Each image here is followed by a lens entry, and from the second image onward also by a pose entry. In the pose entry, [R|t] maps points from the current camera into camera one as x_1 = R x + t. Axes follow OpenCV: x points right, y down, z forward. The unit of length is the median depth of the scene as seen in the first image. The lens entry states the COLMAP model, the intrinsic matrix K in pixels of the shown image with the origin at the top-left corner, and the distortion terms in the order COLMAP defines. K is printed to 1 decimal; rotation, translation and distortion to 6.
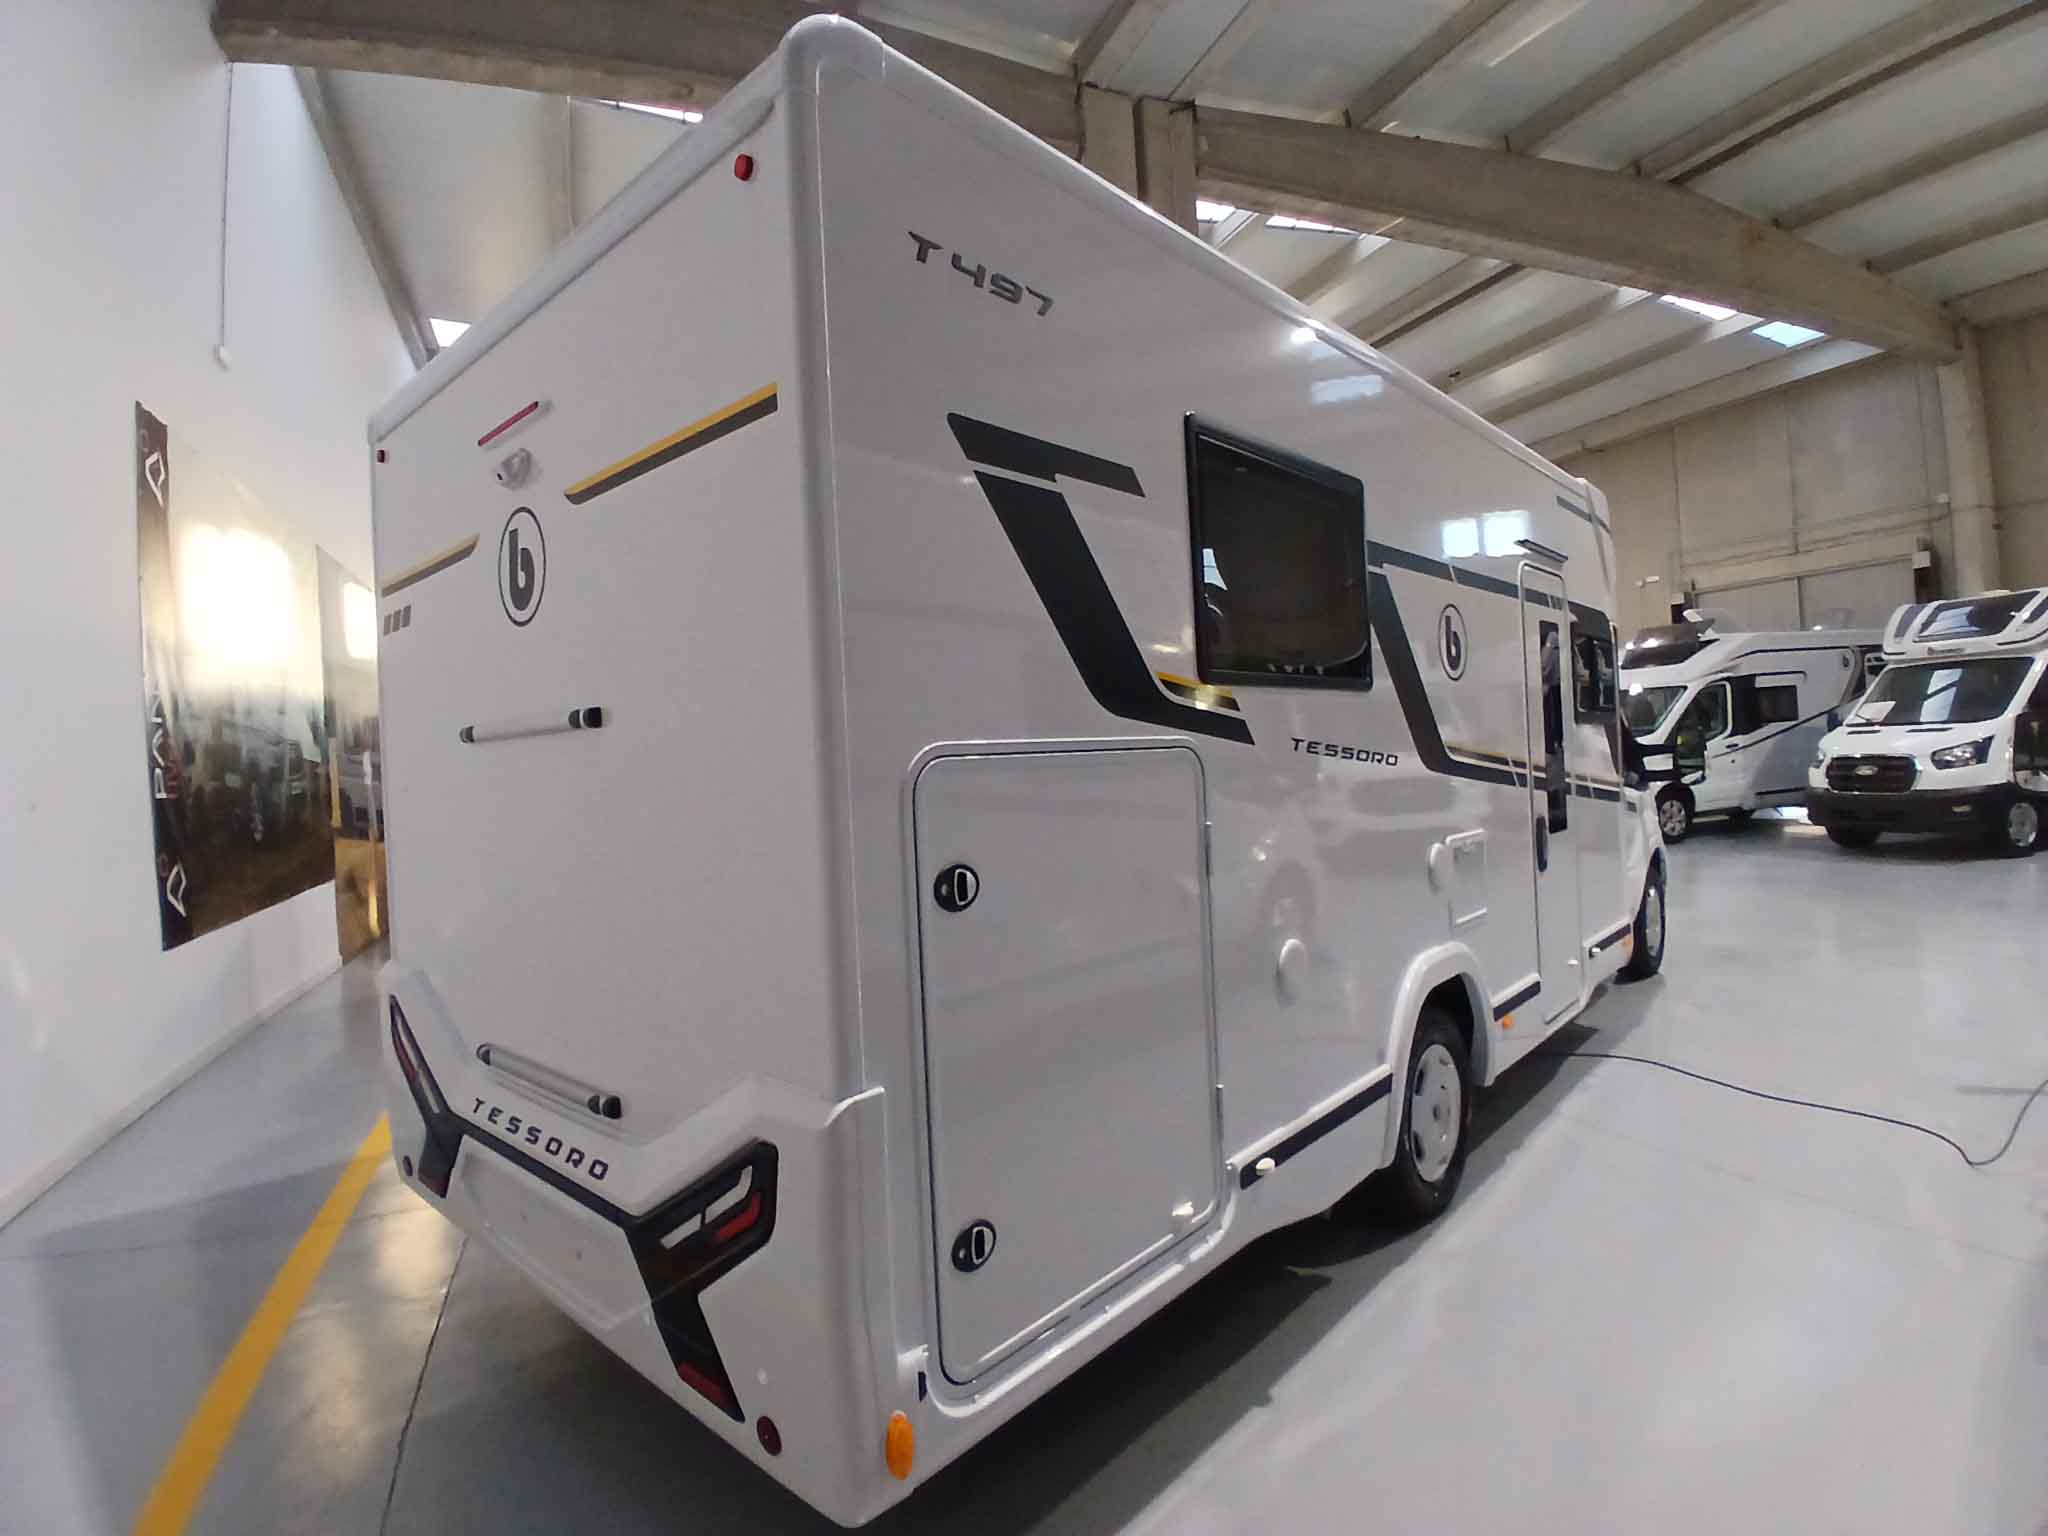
lens RADIAL K [[1038.3, 0, 1036.0], [0, 1038.3, 767.2], [0, 0, 1]] dist [-0.004767, -0.041763]
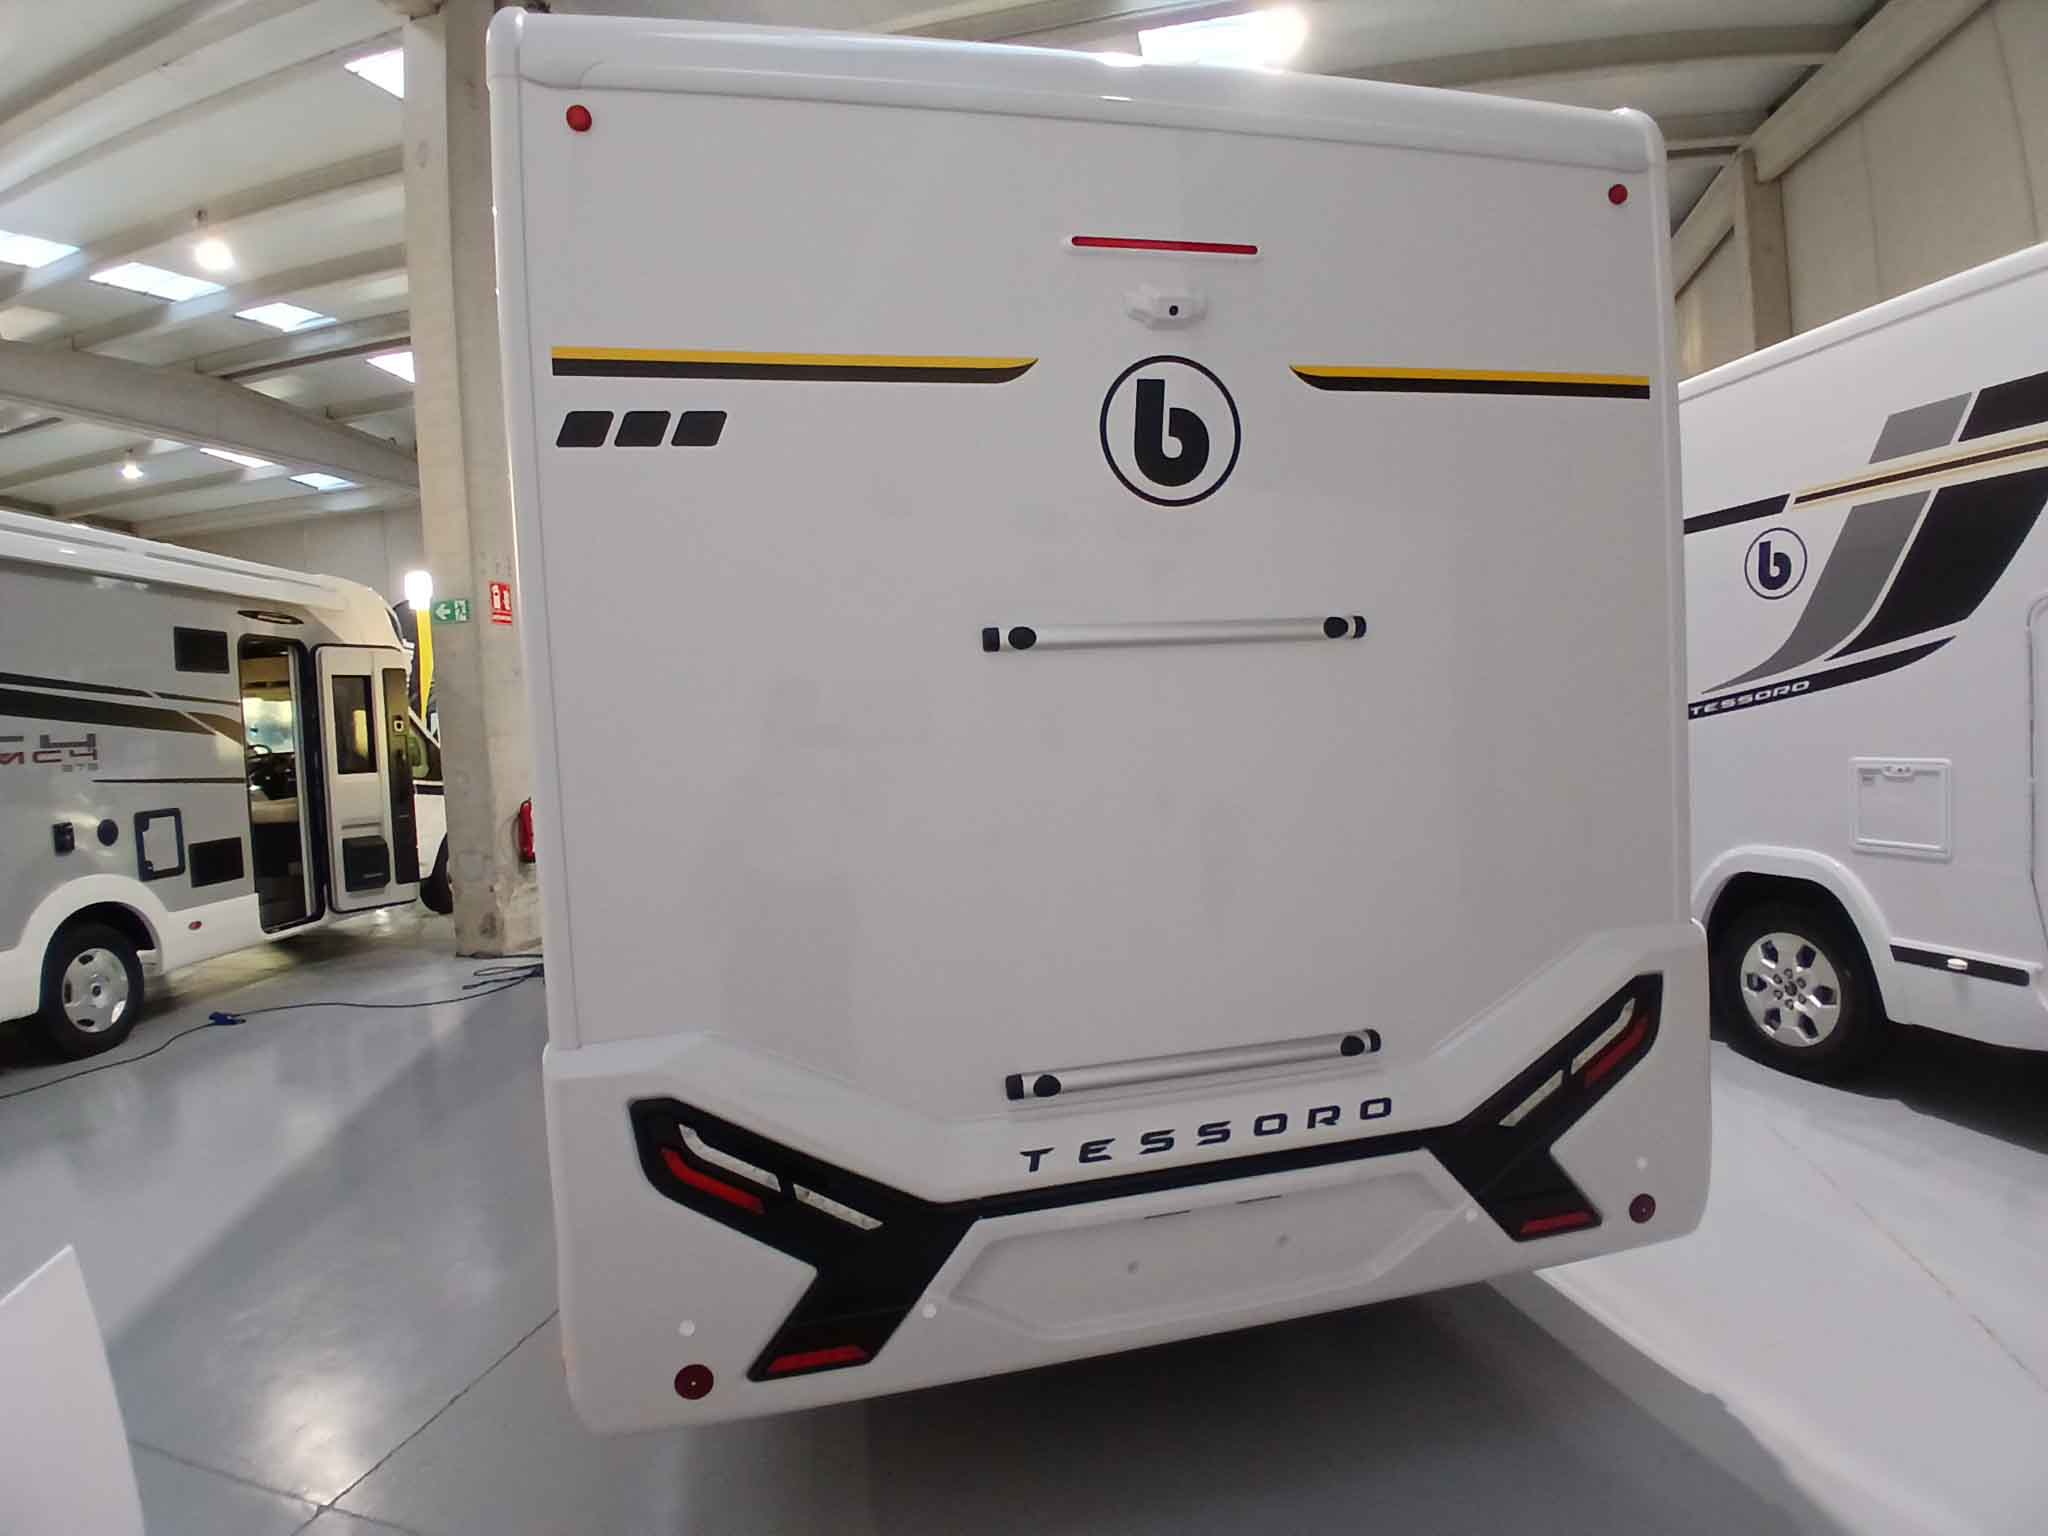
lens RADIAL K [[1038.3, 0, 1036.0], [0, 1038.3, 767.2], [0, 0, 1]] dist [-0.004767, -0.041763]
pose [[0.569742, -0.024863, 0.821447, -1.350514], [0.029297, 0.999521, 0.009933, 0.060399], [-0.821301, 0.018407, 0.570198, 0.703244]]
